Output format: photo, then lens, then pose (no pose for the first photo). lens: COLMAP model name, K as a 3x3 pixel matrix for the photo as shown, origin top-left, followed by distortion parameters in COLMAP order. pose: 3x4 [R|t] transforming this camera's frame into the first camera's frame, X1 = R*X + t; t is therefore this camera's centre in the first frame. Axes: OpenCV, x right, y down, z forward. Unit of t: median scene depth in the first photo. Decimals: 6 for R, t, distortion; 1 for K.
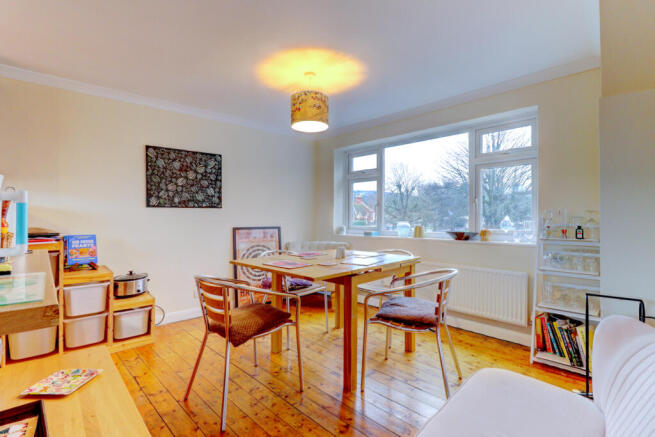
lens RADIAL K [[313.9, 0, 327.5], [0, 313.9, 218.5], [0, 0, 1]] dist [0.002236, 0.000210]
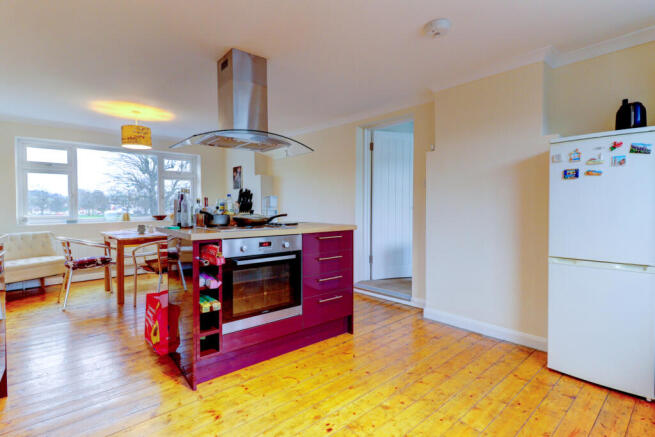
lens RADIAL K [[313.9, 0, 327.5], [0, 313.9, 218.5], [0, 0, 1]] dist [0.002236, 0.000210]
pose [[0.059869, -0.035373, 0.997579, -1.166765], [0.001459, 0.999374, 0.035349, -0.001504], [-0.998205, -0.000661, 0.059884, -0.008464]]
